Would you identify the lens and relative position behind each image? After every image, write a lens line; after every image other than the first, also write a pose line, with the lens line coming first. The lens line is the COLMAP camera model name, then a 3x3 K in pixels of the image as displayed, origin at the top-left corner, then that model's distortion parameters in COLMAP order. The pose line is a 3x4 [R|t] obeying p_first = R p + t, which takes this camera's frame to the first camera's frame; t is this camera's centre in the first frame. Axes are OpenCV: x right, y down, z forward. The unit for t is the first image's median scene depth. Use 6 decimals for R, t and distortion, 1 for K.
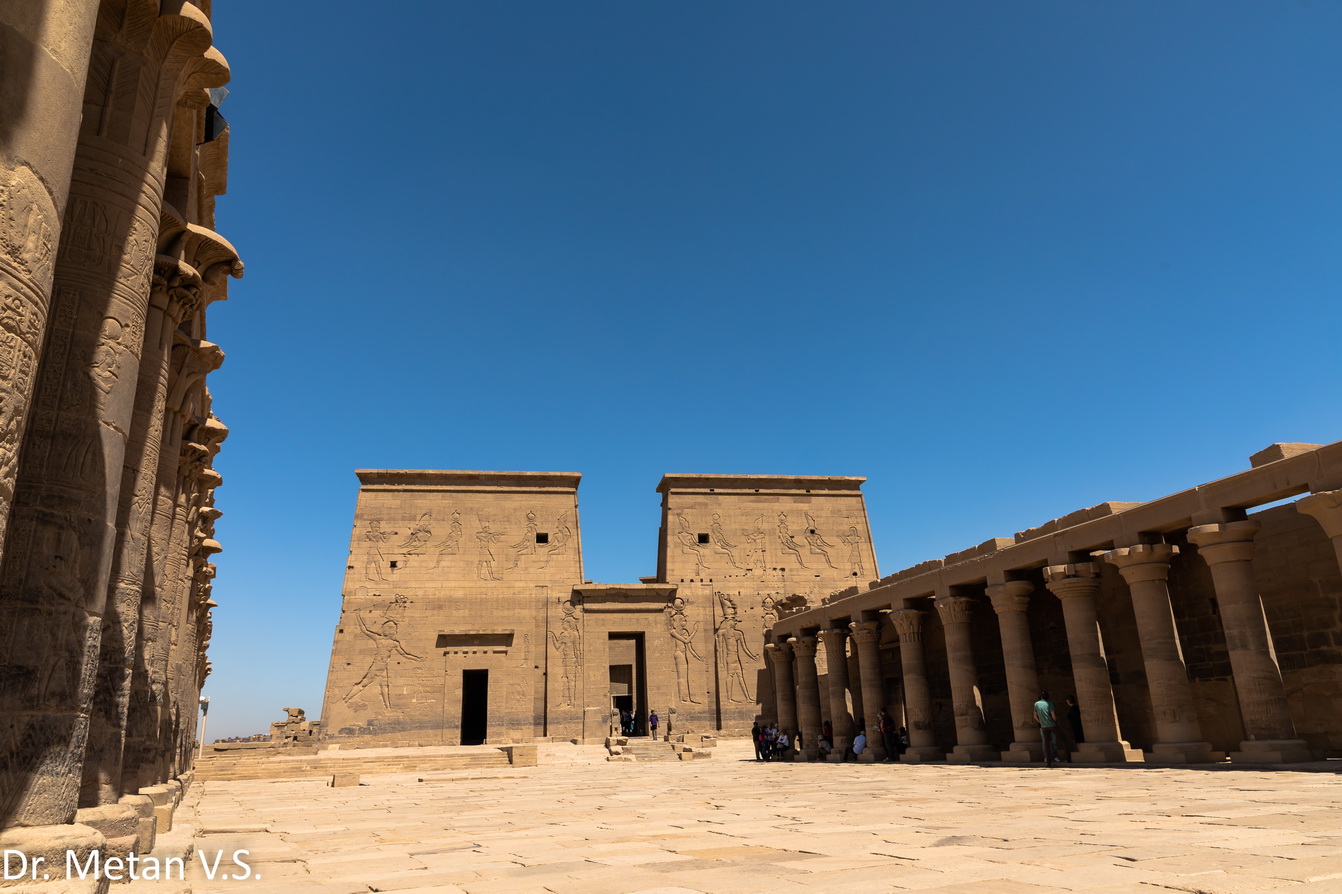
lens RADIAL K [[891.7, 0, 667.6], [0, 891.7, 407.1], [0, 0, 1]] dist [0.000571, 0.000492]
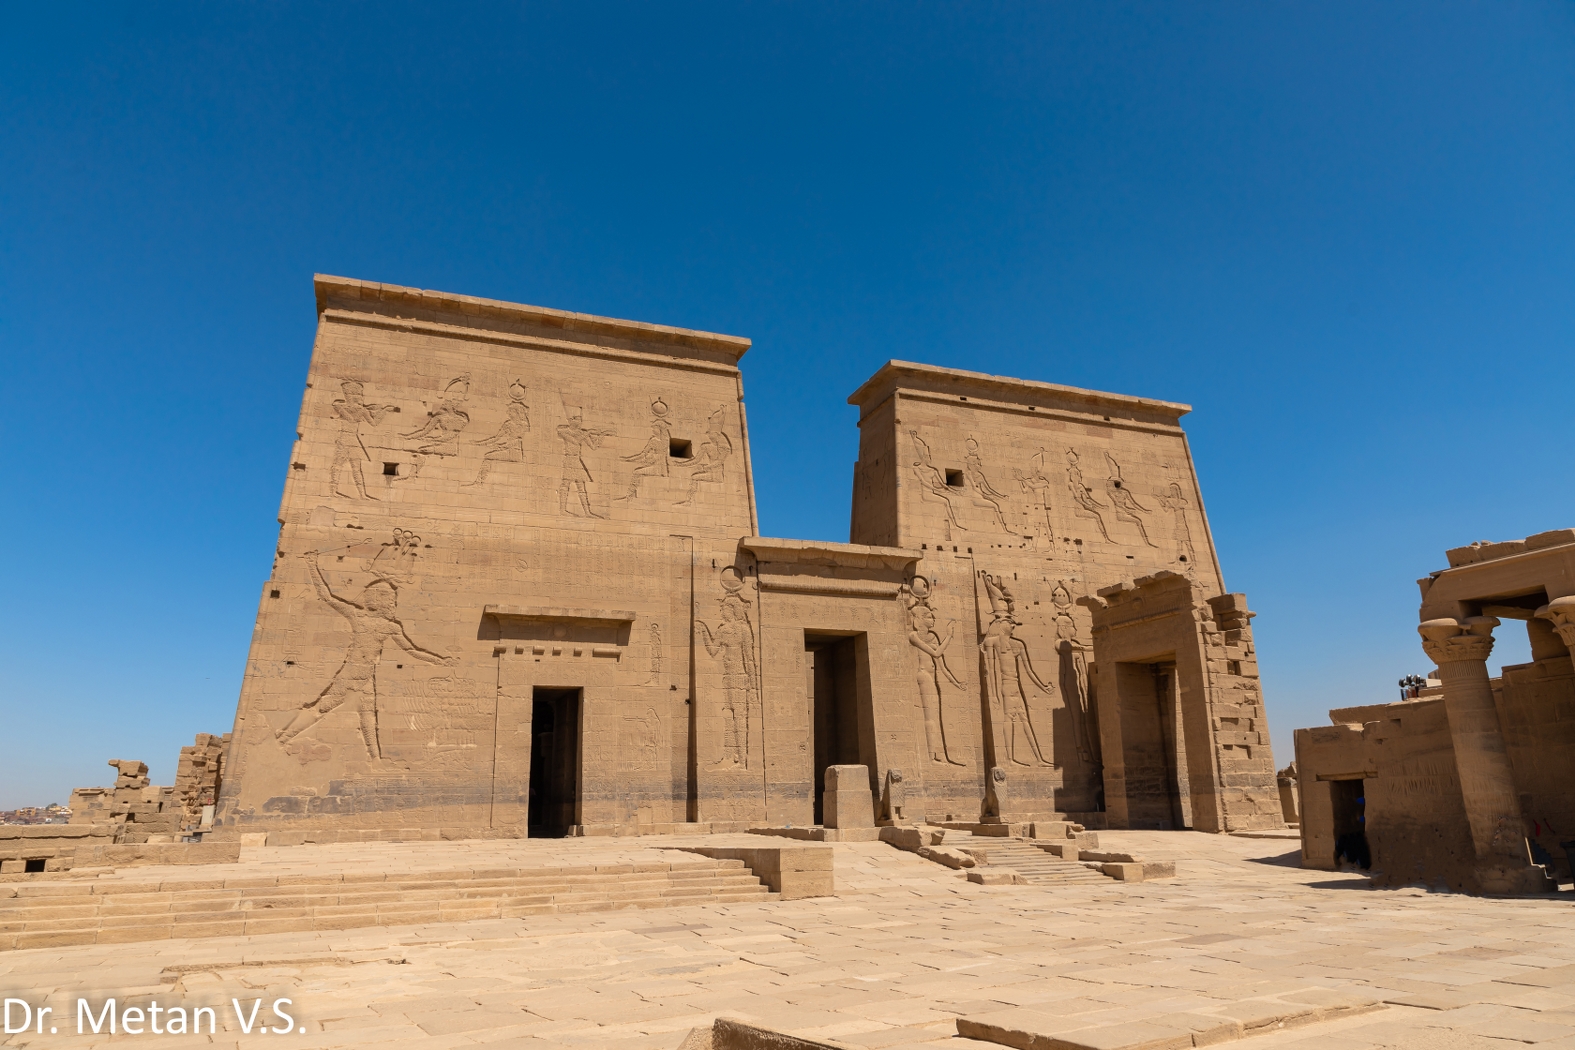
lens RADIAL K [[1046.5, 0, 783.5], [0, 1046.5, 478.1], [0, 0, 1]] dist [0.000571, 0.000492]
pose [[0.980539, 0.073211, 0.182160, -0.196473], [-0.080244, 0.996276, 0.031533, 0.142924], [-0.179174, -0.045537, 0.982763, 0.390602]]
